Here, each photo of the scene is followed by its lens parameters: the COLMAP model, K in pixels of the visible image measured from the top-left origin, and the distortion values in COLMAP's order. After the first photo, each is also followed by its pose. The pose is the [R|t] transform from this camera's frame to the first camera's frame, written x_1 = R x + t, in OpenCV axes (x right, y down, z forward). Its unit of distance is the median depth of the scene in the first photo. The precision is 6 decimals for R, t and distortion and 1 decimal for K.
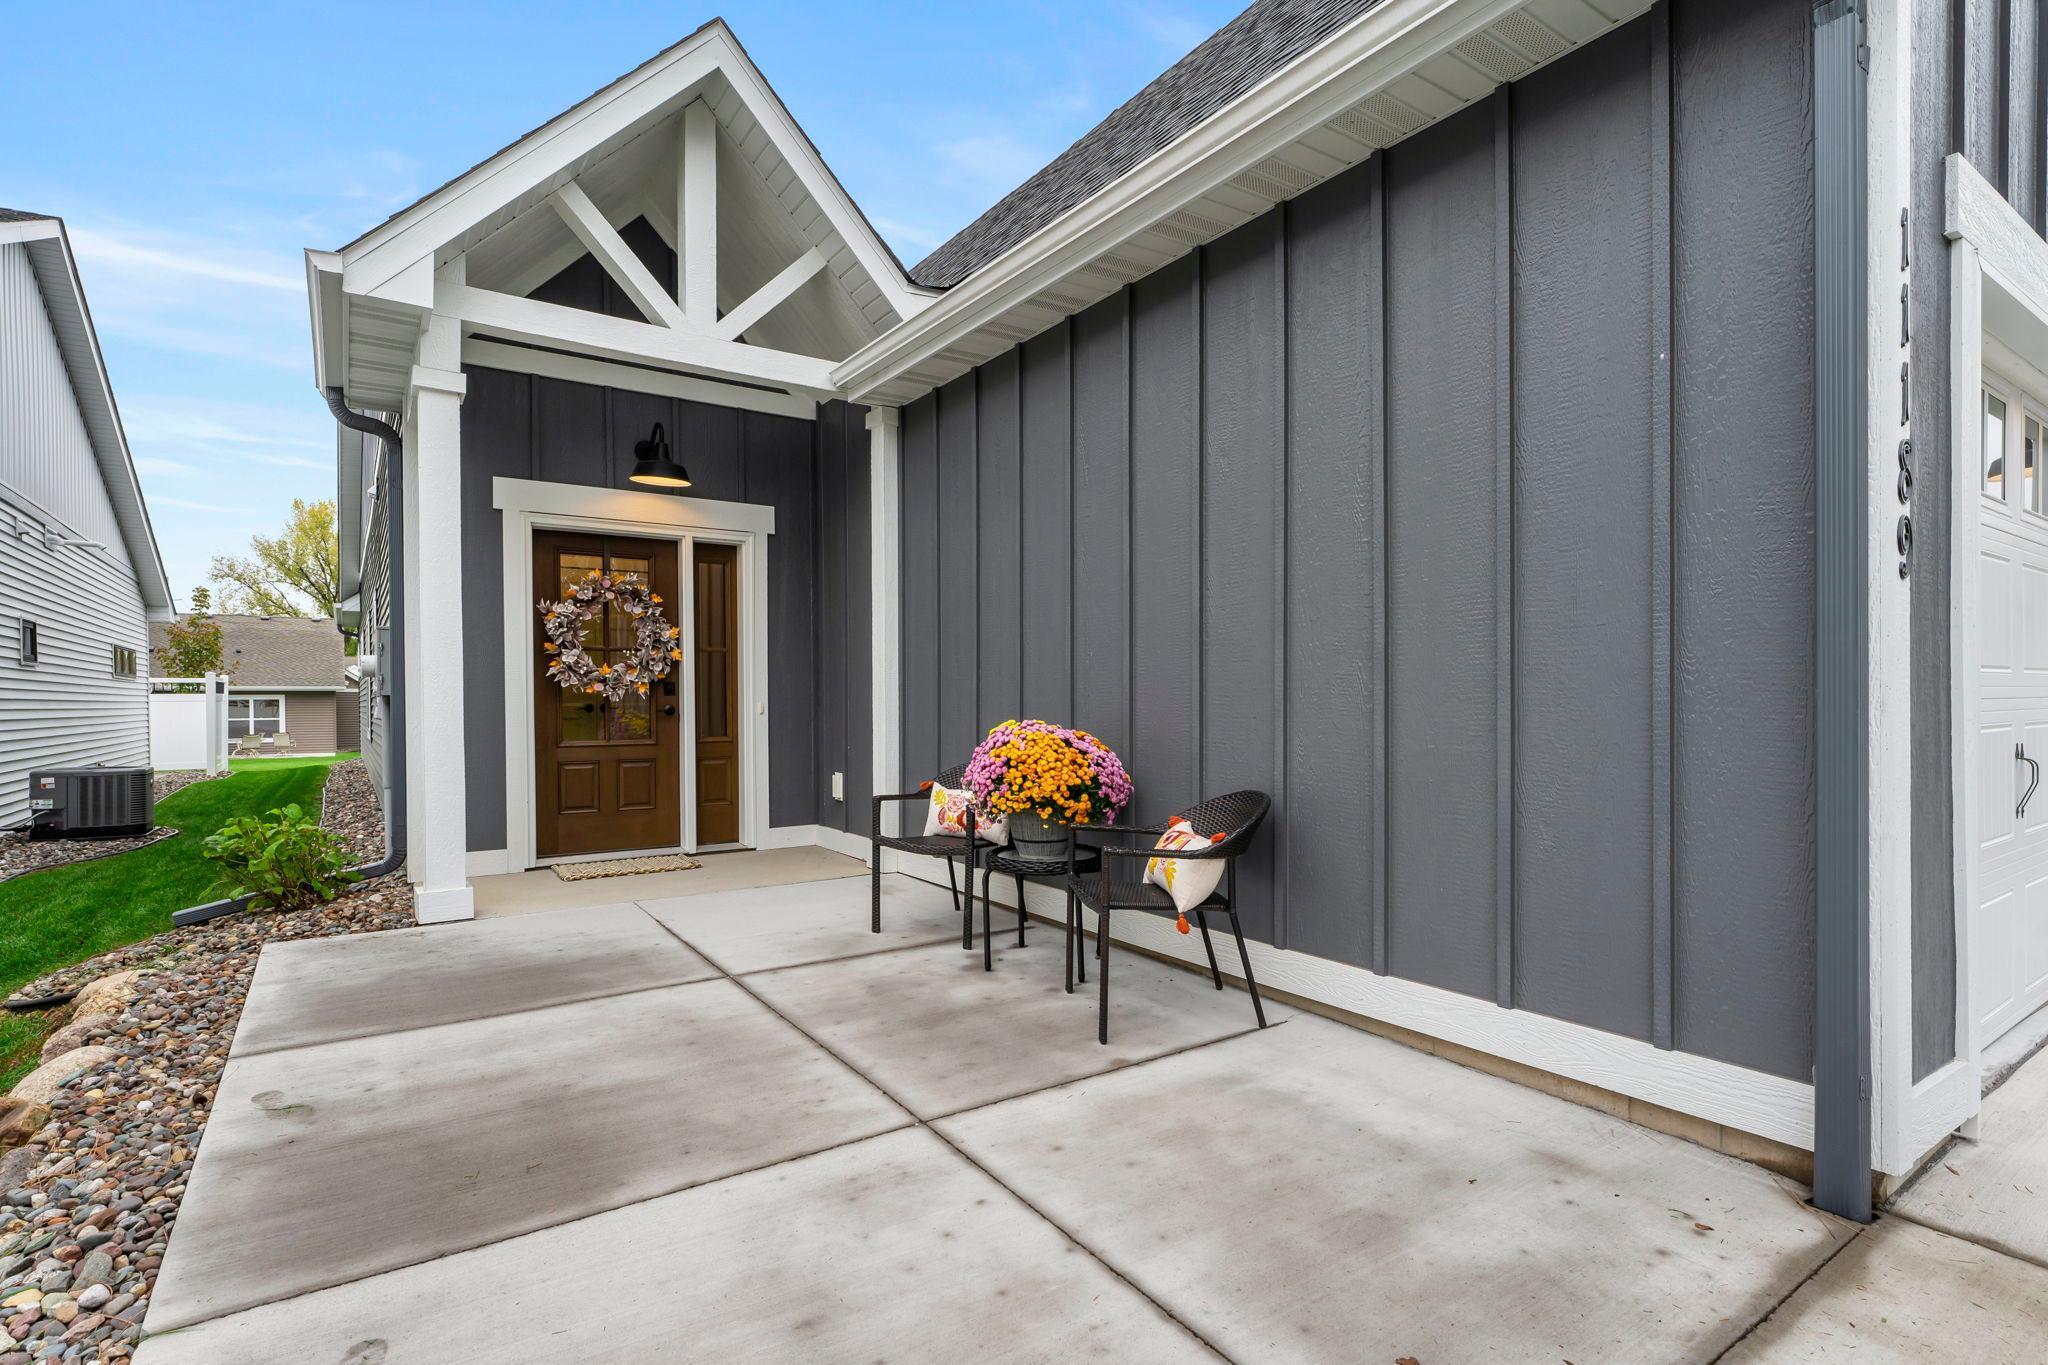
lens RADIAL K [[991.3, 0, 1020.5], [0, 991.3, 708.0], [0, 0, 1]] dist [0.000342, -0.000377]
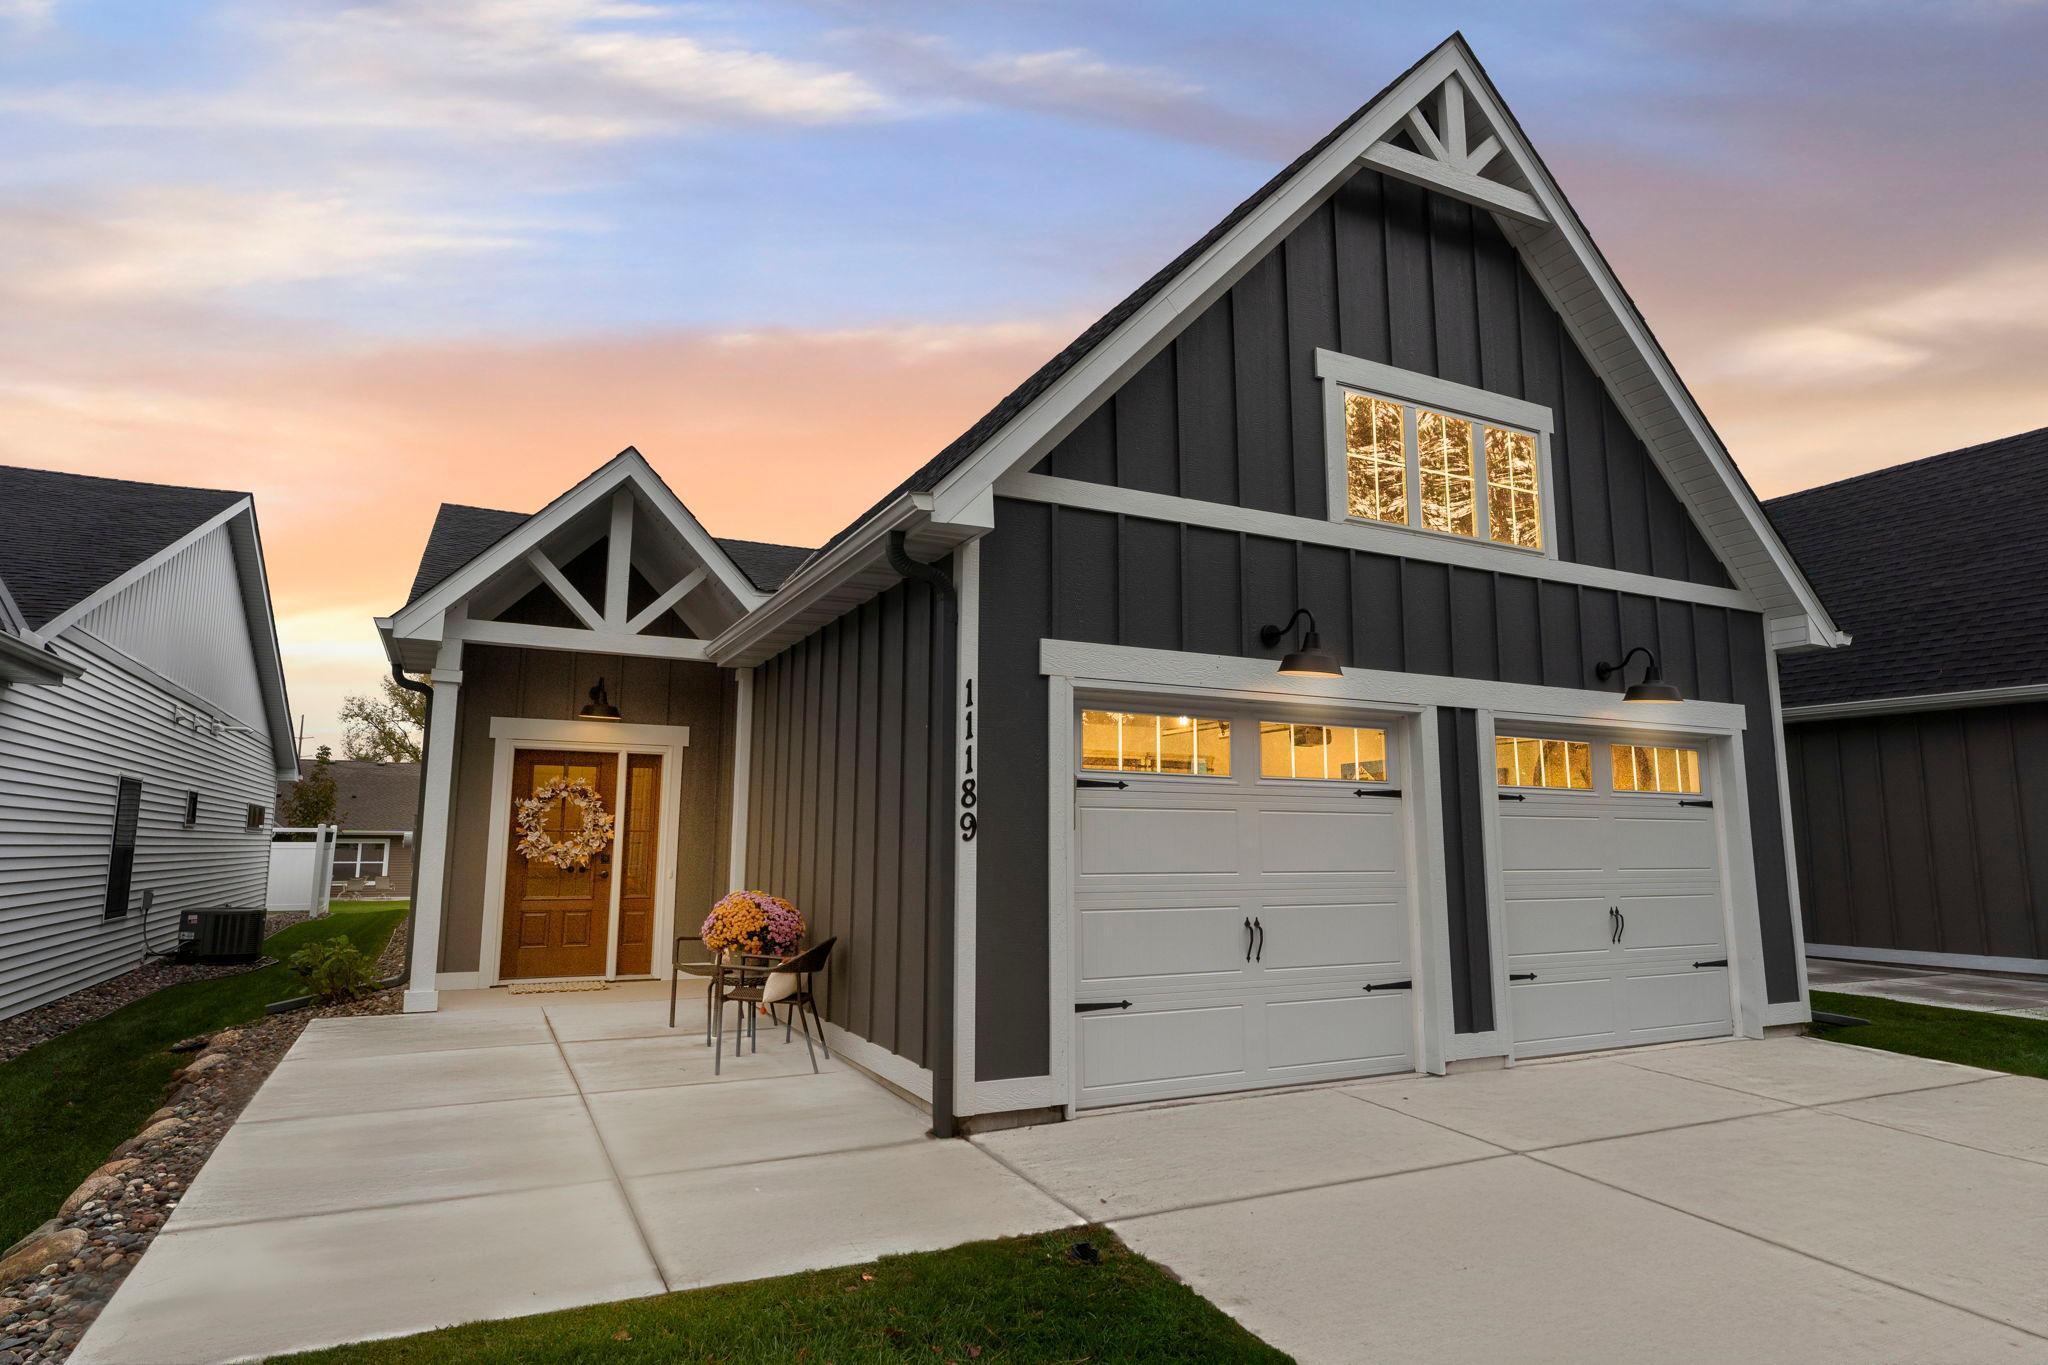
lens RADIAL K [[1121.4, 0, 1024.0], [0, 1121.4, 682.5], [0, 0, 1]] dist [0.000797, 0.000219]
pose [[0.990775, -0.007356, -0.135316, 0.459045], [-0.013429, 0.988281, -0.152052, -0.033808], [0.134849, 0.152466, 0.979066, -0.519692]]
